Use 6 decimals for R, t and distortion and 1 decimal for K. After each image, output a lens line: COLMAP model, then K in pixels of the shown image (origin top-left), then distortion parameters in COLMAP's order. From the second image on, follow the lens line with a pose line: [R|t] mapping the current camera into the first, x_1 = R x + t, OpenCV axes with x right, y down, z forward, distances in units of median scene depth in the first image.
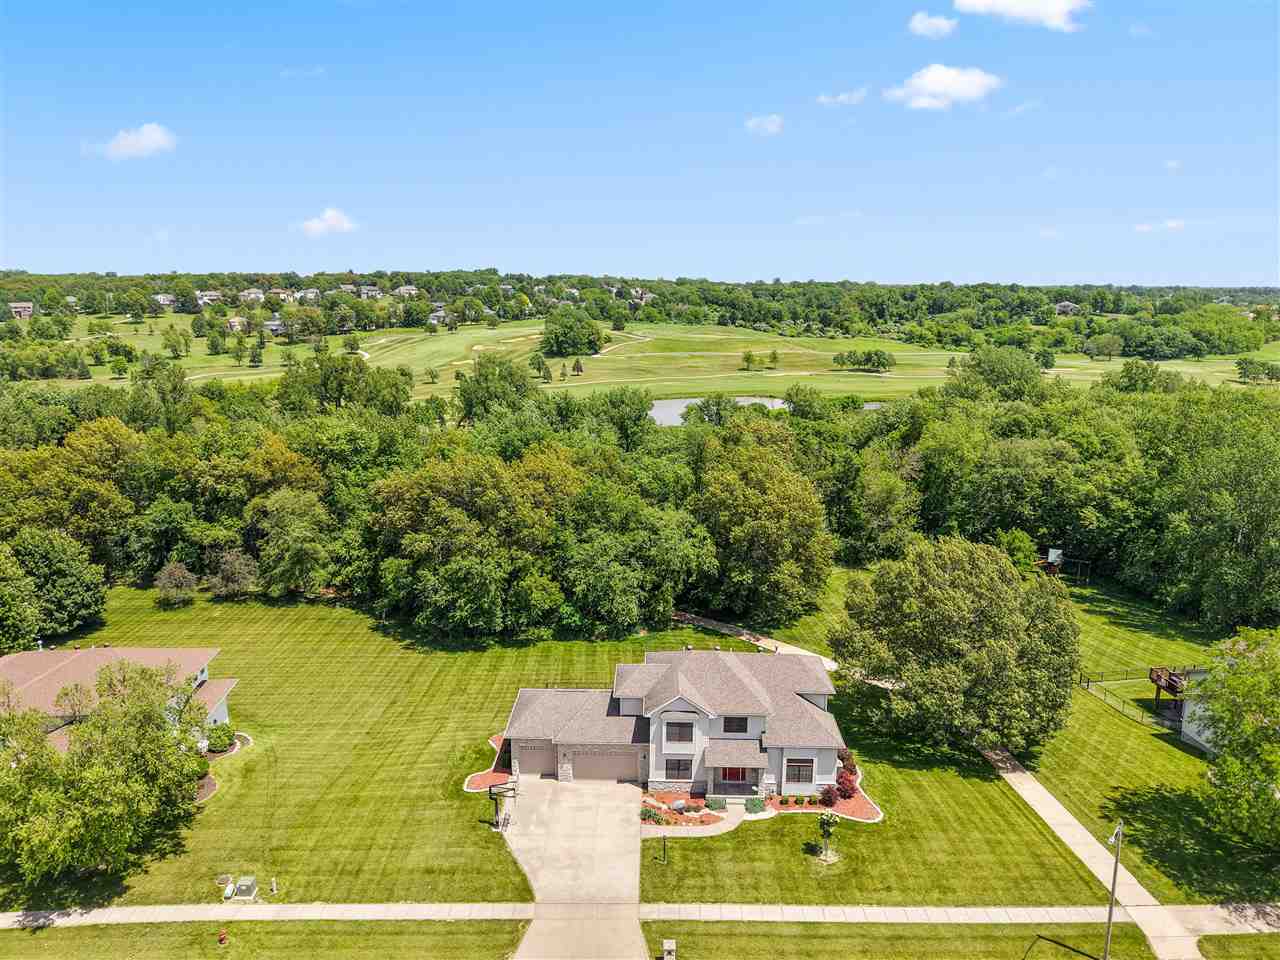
lens RADIAL K [[865.3, 0, 646.4], [0, 865.3, 478.2], [0, 0, 1]] dist [0.054484, -0.045045]
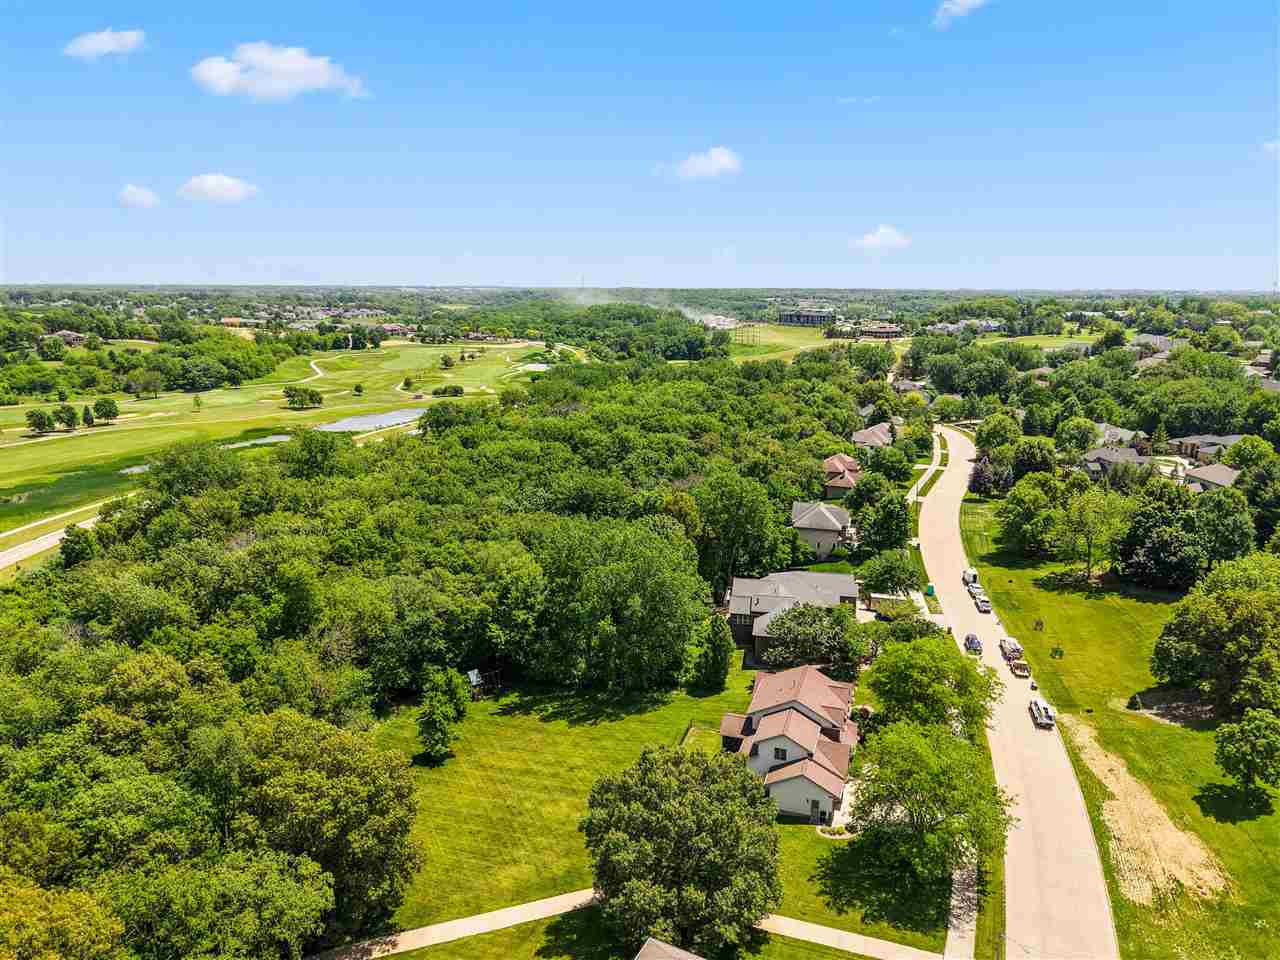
lens RADIAL K [[845.8, 0, 640.0], [0, 845.8, 480.0], [0, 0, 1]] dist [0.072893, -0.078126]
pose [[0.459039, -0.211989, 0.862754, -0.620260], [0.201521, 0.970647, 0.131278, -0.496997], [-0.865259, 0.113601, 0.488285, 0.547489]]
